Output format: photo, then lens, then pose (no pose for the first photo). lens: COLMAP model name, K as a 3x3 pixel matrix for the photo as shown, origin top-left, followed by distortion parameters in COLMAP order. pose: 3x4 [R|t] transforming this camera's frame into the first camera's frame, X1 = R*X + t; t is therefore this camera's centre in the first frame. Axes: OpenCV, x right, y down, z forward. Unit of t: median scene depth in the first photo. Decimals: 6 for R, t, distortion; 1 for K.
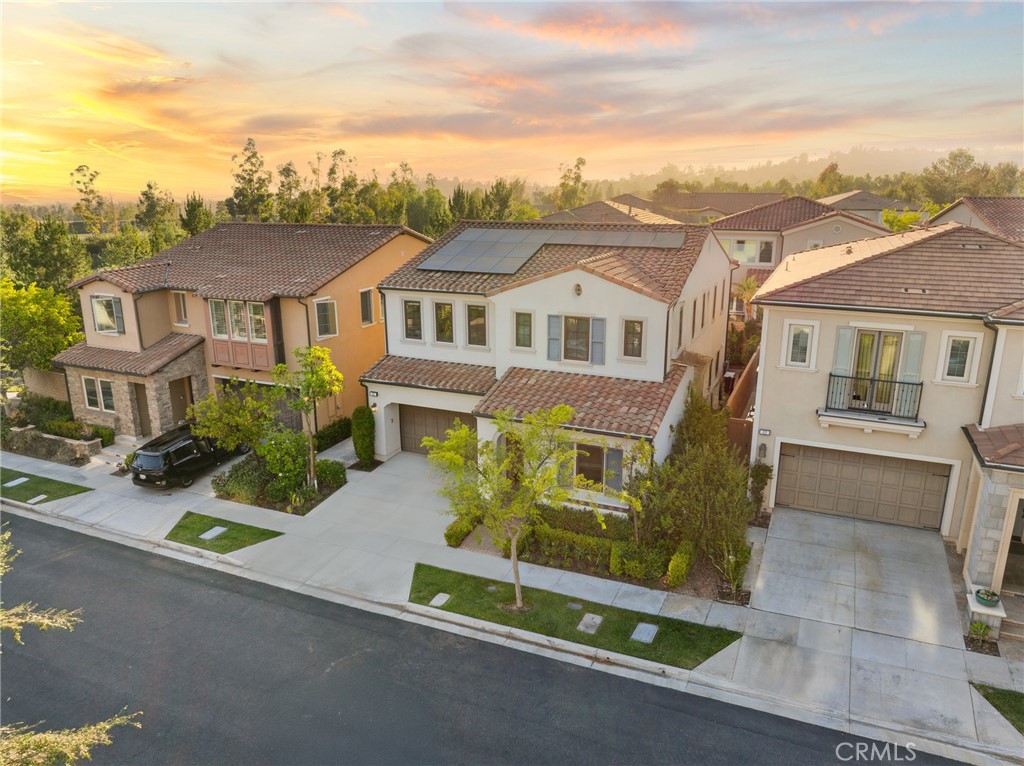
lens RADIAL K [[727.0, 0, 512.0], [0, 727.0, 383.0], [0, 0, 1]] dist [-0.043730, 0.002767]
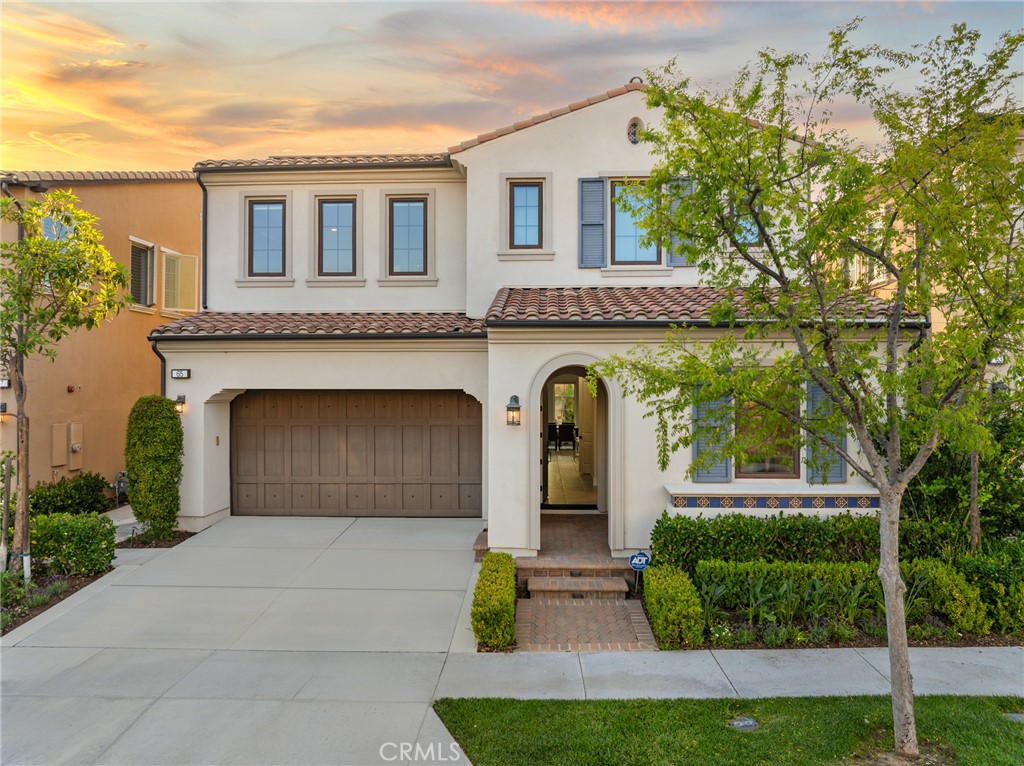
lens RADIAL K [[727.0, 0, 512.0], [0, 727.0, 383.0], [0, 0, 1]] dist [-0.043730, 0.002767]
pose [[0.928574, 0.005855, 0.371102, -0.223458], [0.095023, 0.962799, -0.252958, 0.207227], [-0.358778, 0.270154, 0.893474, 0.711676]]
